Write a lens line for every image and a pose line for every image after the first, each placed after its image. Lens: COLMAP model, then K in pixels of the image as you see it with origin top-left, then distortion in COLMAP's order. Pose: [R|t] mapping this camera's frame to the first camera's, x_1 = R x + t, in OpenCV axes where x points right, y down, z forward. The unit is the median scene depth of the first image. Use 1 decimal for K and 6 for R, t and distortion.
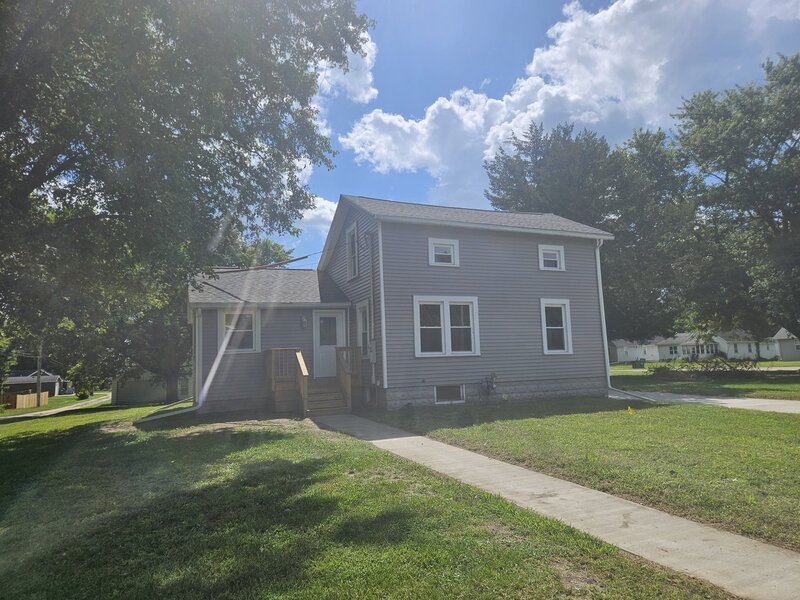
lens RADIAL K [[550.4, 0, 400.0], [0, 550.4, 300.0], [0, 0, 1]] dist [0.045777, -0.001775]
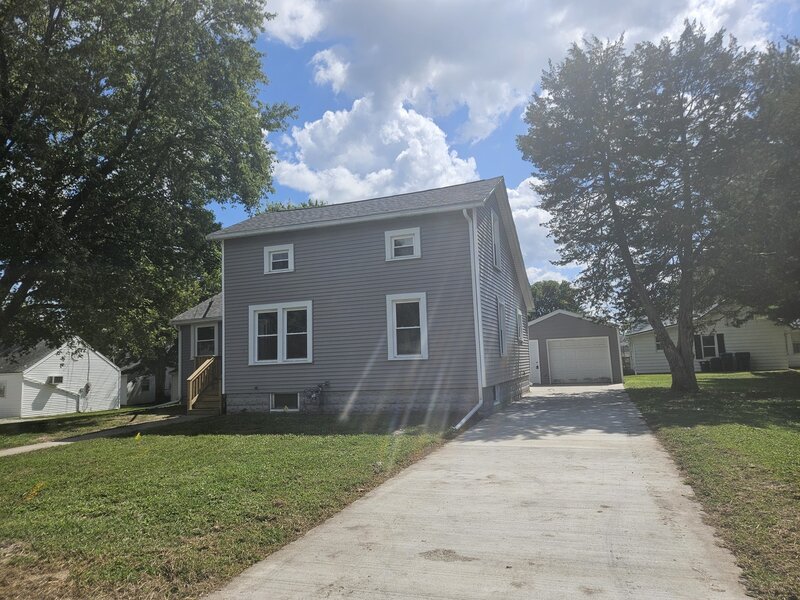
lens RADIAL K [[550.4, 0, 400.0], [0, 550.4, 300.0], [0, 0, 1]] dist [0.045777, -0.001775]
pose [[0.726625, -0.075943, -0.682824, 0.914871], [0.089169, 0.995890, -0.015873, 0.022235], [0.681223, -0.049354, 0.730410, 0.418750]]
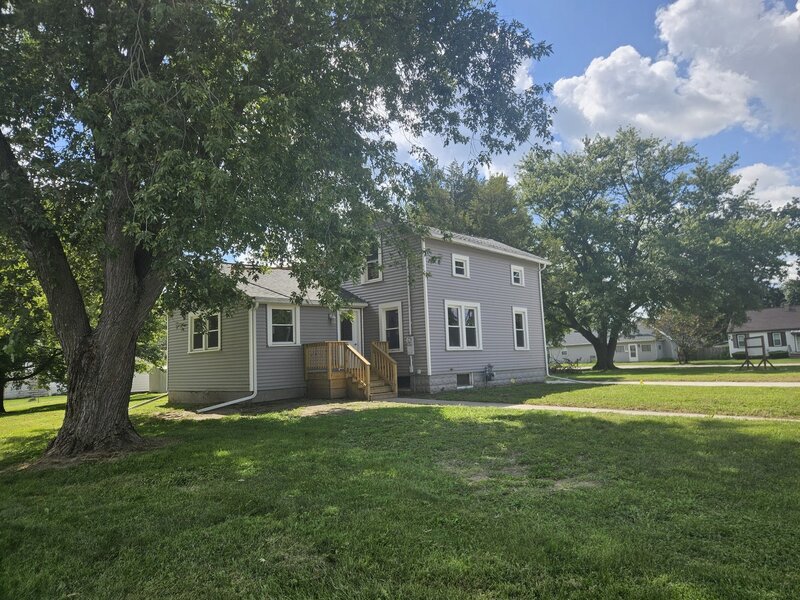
lens RADIAL K [[550.4, 0, 400.0], [0, 550.4, 300.0], [0, 0, 1]] dist [0.045777, -0.001775]
pose [[0.915029, 0.047011, 0.400638, -0.538736], [-0.041096, 0.998882, -0.023348, 0.024302], [-0.401288, 0.004900, 0.915939, -0.076267]]
